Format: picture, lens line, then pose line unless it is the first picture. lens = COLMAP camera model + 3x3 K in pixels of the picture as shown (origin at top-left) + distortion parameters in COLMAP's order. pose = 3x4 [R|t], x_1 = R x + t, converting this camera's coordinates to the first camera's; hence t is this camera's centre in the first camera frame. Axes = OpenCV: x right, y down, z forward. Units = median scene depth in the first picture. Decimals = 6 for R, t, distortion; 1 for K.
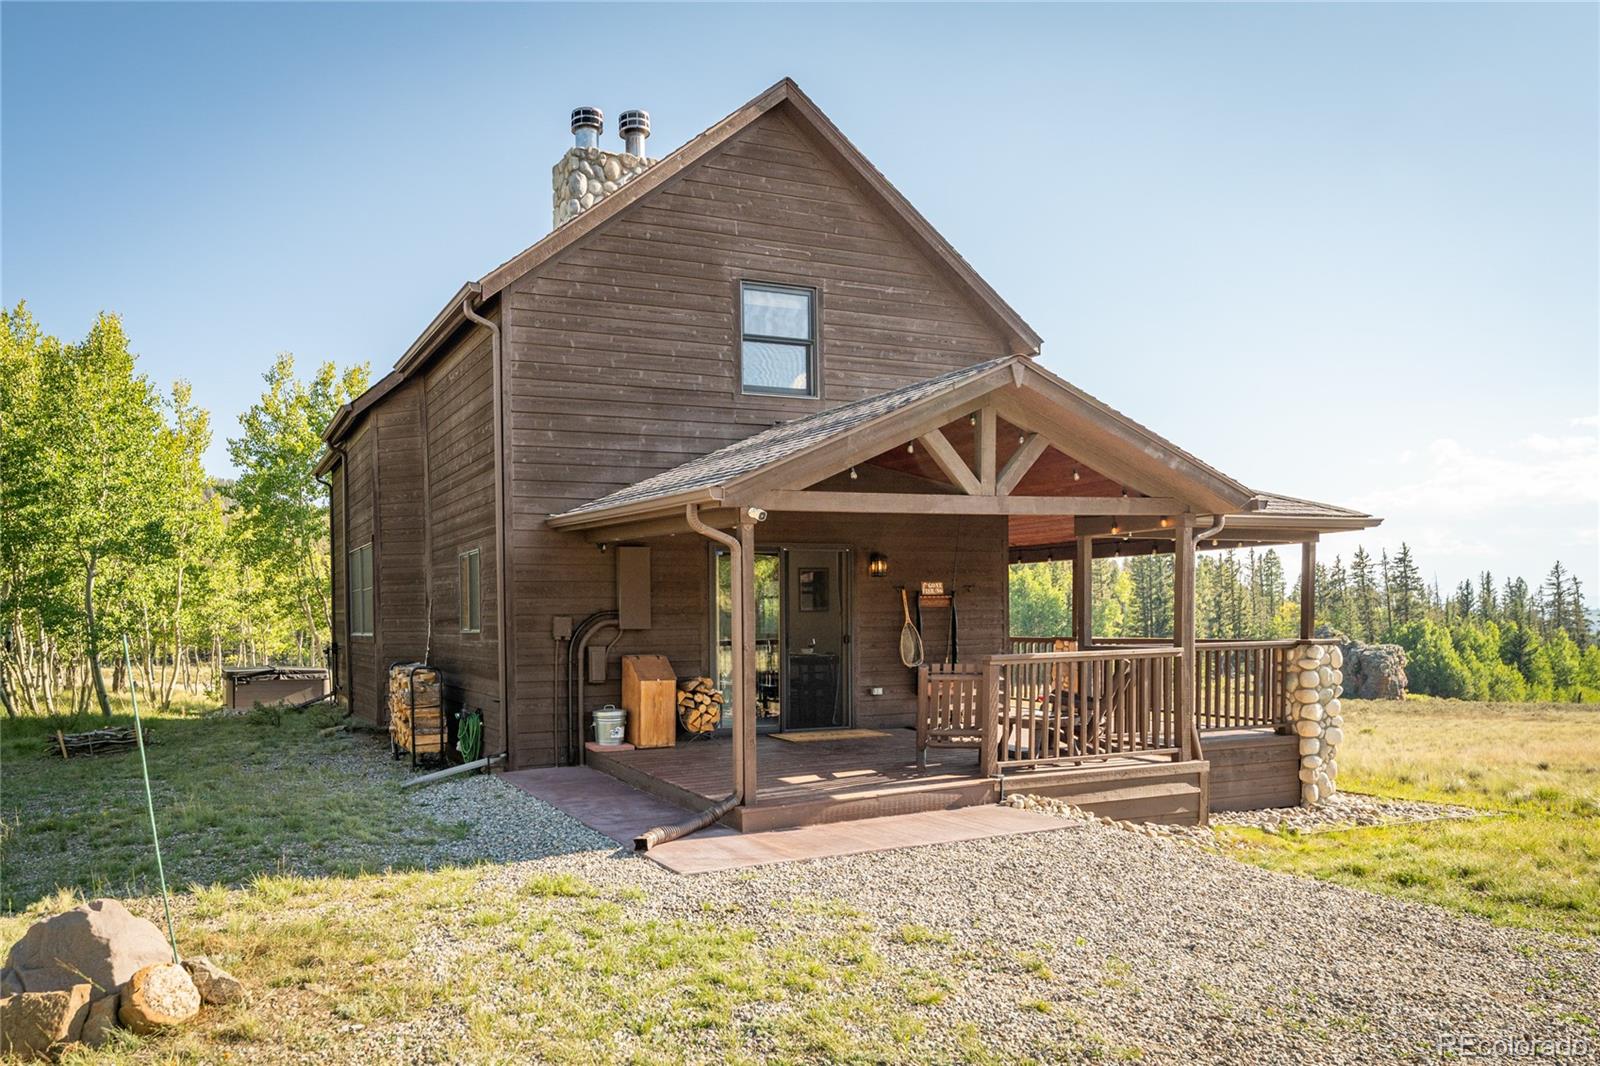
lens RADIAL K [[1149.4, 0, 687.9], [0, 1149.4, 538.2], [0, 0, 1]] dist [0.004406, 0.001472]
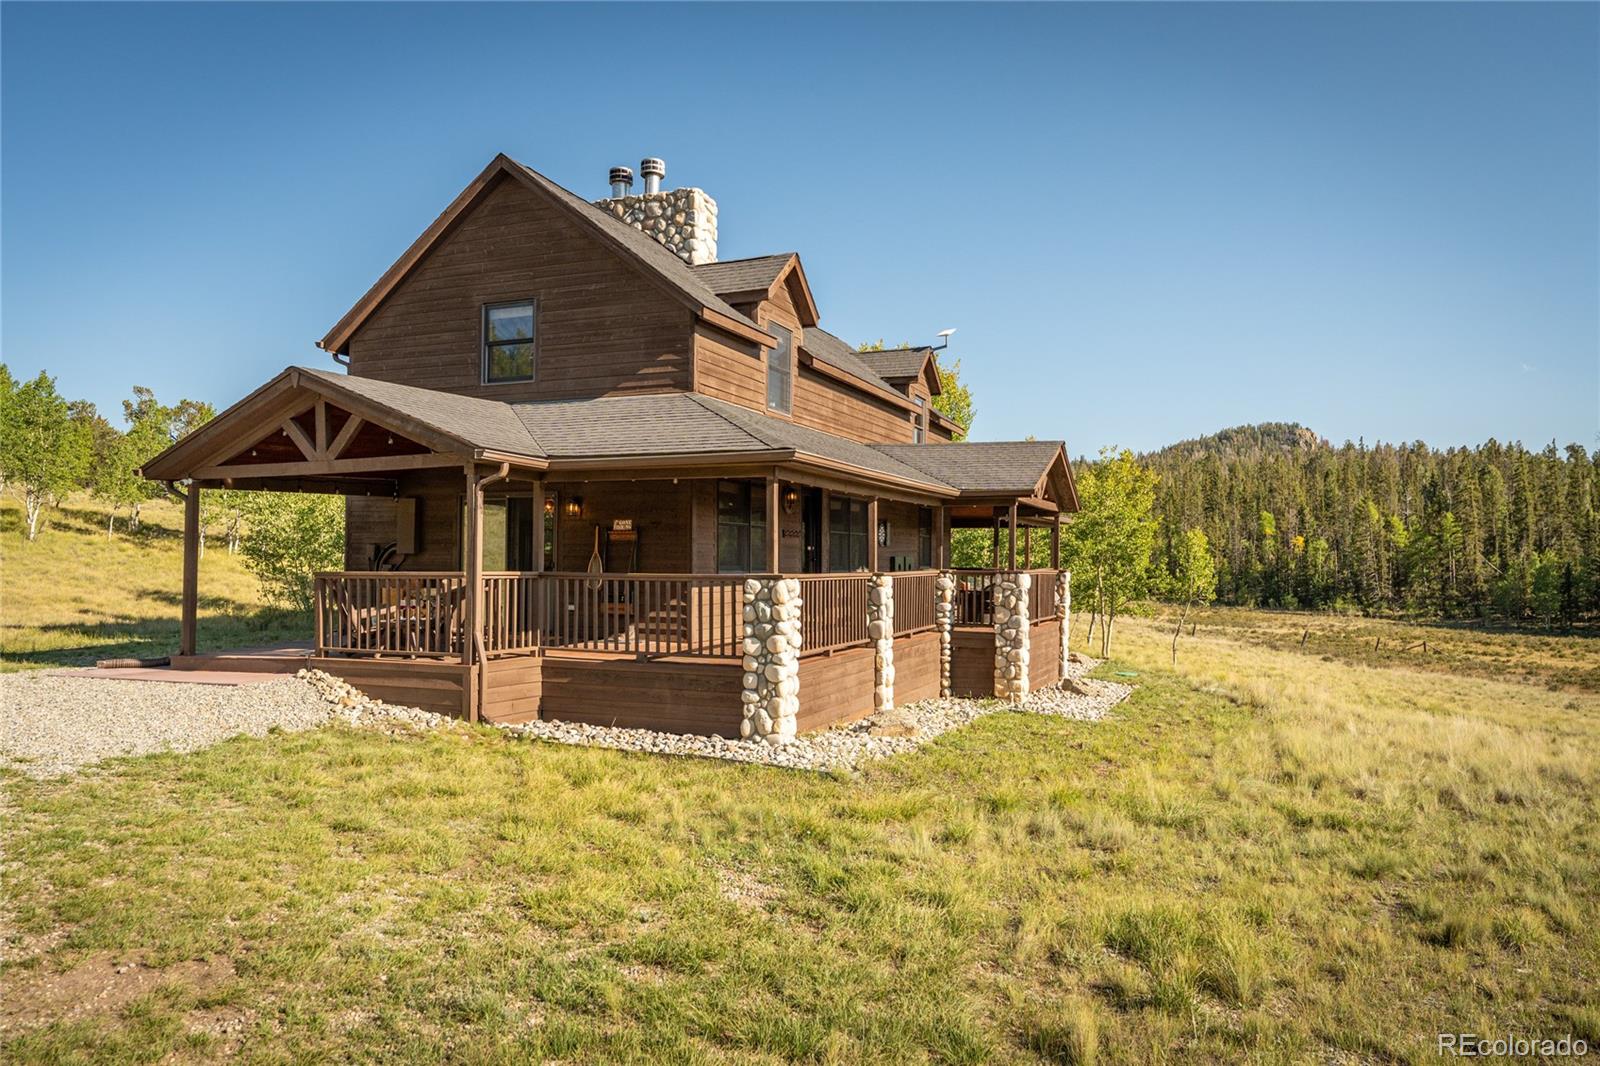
lens RADIAL K [[1093.0, 0, 799.4], [0, 1093.0, 429.7], [0, 0, 1]] dist [0.001082, 0.000297]
pose [[0.692732, -0.067352, -0.718043, 1.248709], [0.035399, 0.997605, -0.059424, 0.019876], [0.720326, 0.015747, 0.693457, 0.357414]]
